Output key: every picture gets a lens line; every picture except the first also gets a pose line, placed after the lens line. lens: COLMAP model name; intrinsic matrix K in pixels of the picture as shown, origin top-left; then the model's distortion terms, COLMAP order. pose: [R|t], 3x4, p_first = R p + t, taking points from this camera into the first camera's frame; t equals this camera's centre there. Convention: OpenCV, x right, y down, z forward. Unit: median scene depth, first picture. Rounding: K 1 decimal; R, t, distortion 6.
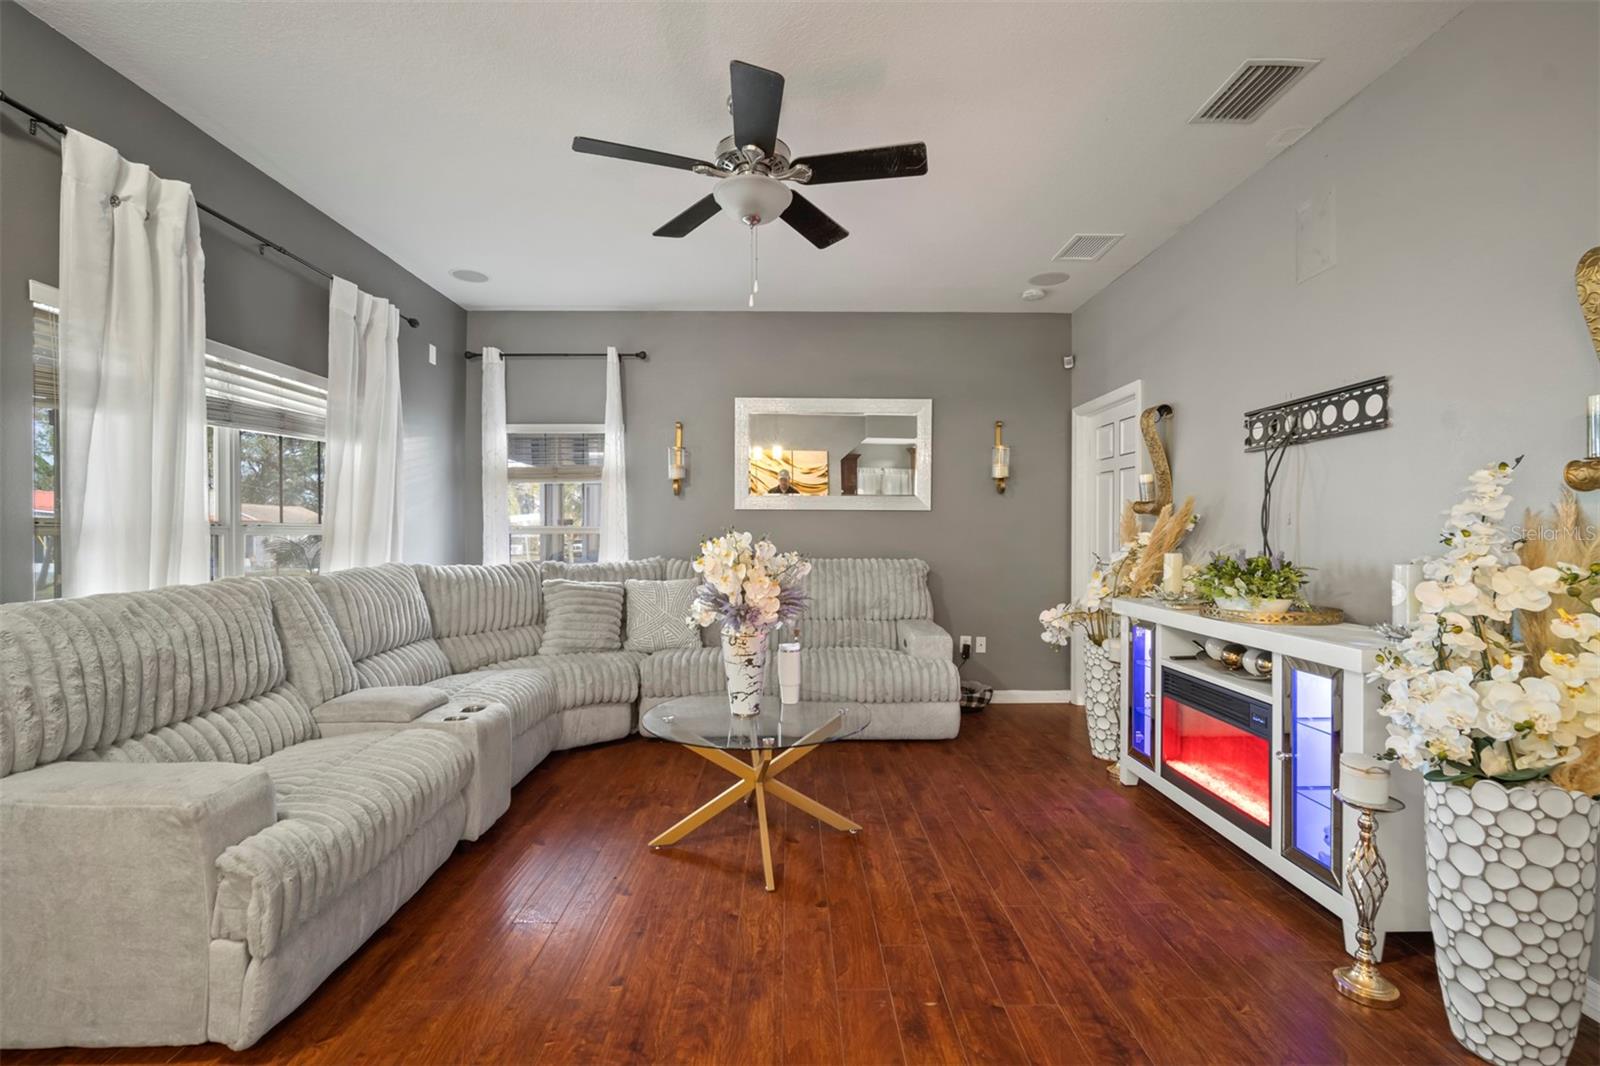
lens RADIAL K [[698.5, 0, 799.2], [0, 698.5, 531.0], [0, 0, 1]] dist [-0.005267, 0.000809]
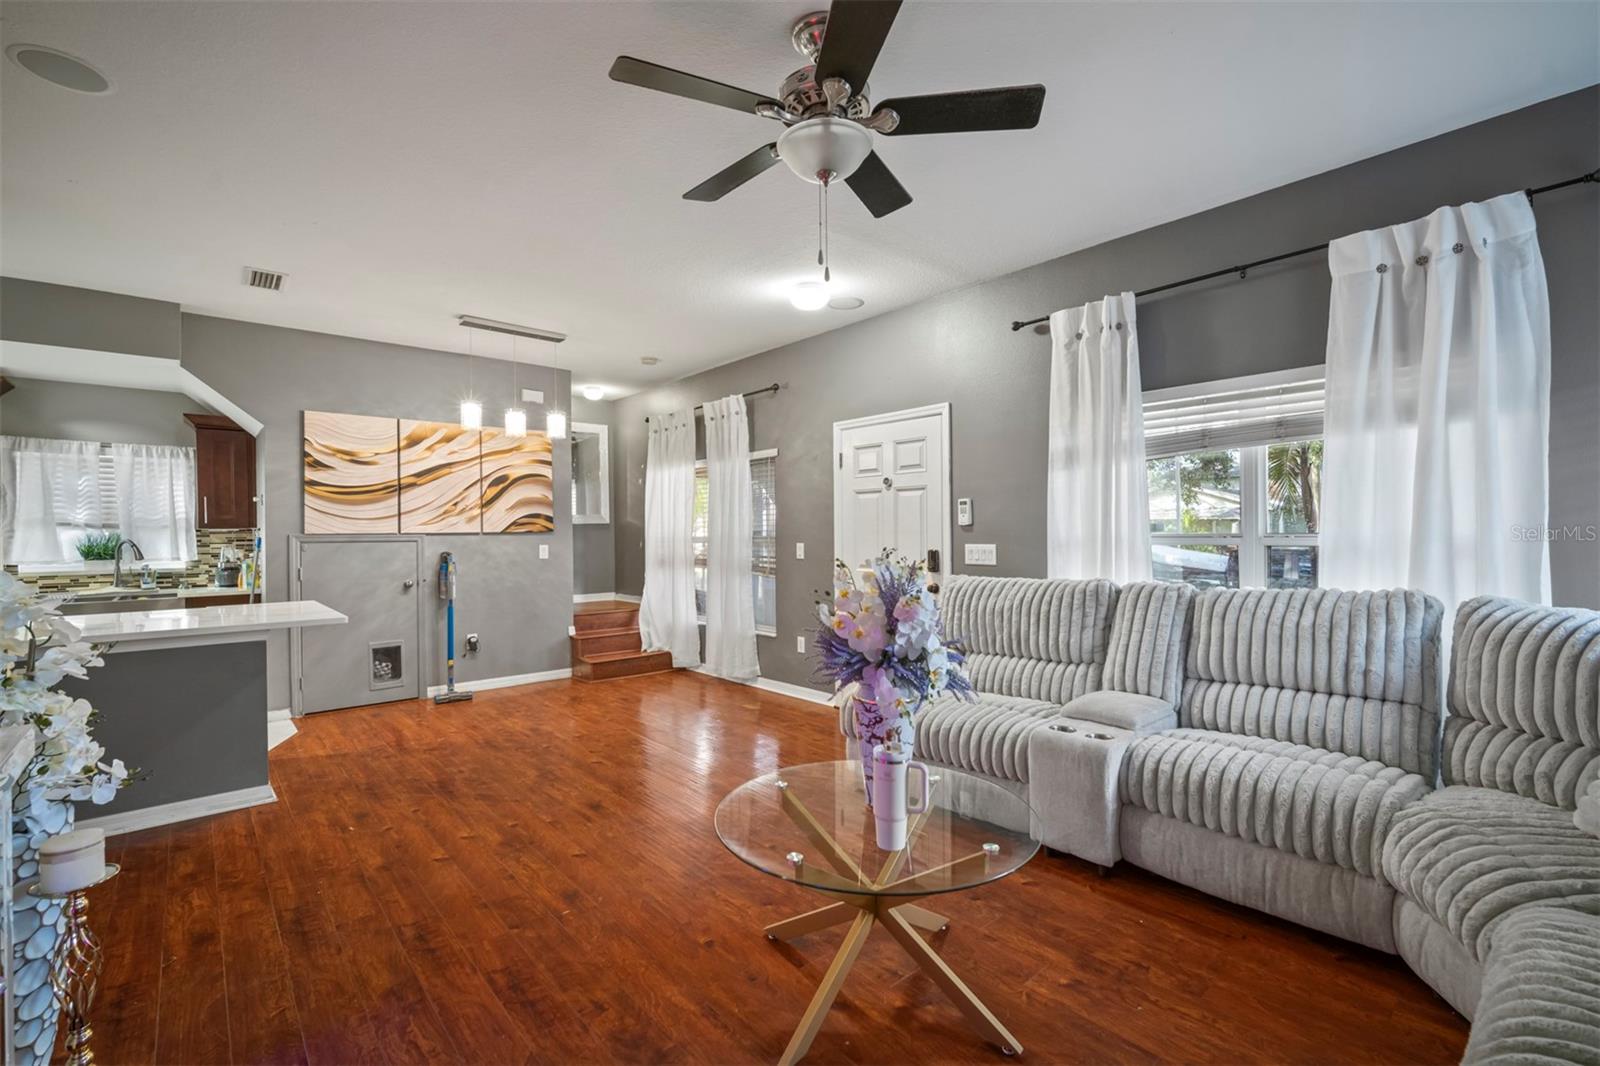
lens RADIAL K [[694.1, 0, 795.2], [0, 694.1, 528.7], [0, 0, 1]] dist [-0.002171, 0.000068]
pose [[-0.761025, 0.003920, -0.648711, 0.474743], [0.010781, 0.999920, -0.006605, -0.023602], [0.648633, -0.012020, -0.761006, 1.534004]]
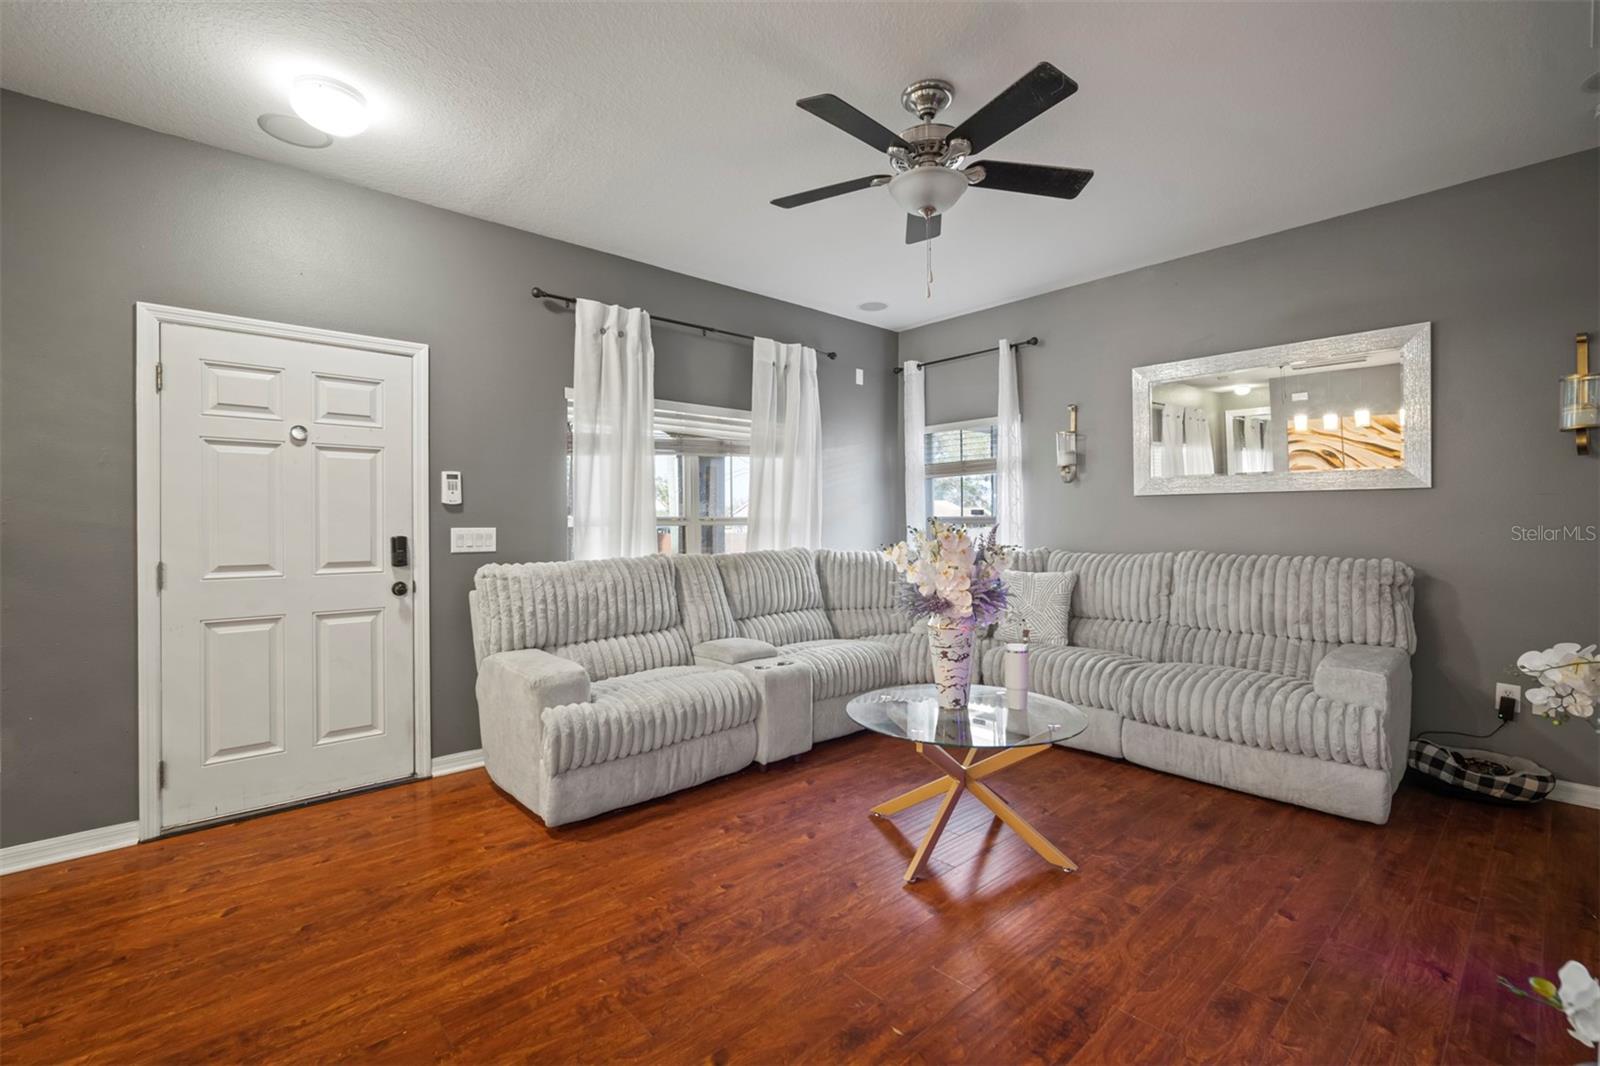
lens RADIAL K [[705.6, 0, 802.1], [0, 705.6, 516.6], [0, 0, 1]] dist [-0.004217, 0.000724]
pose [[0.660525, -0.010837, -0.750726, 0.547262], [0.007041, 0.999941, -0.008239, -0.000369], [0.750771, 0.000157, 0.660563, 0.190562]]
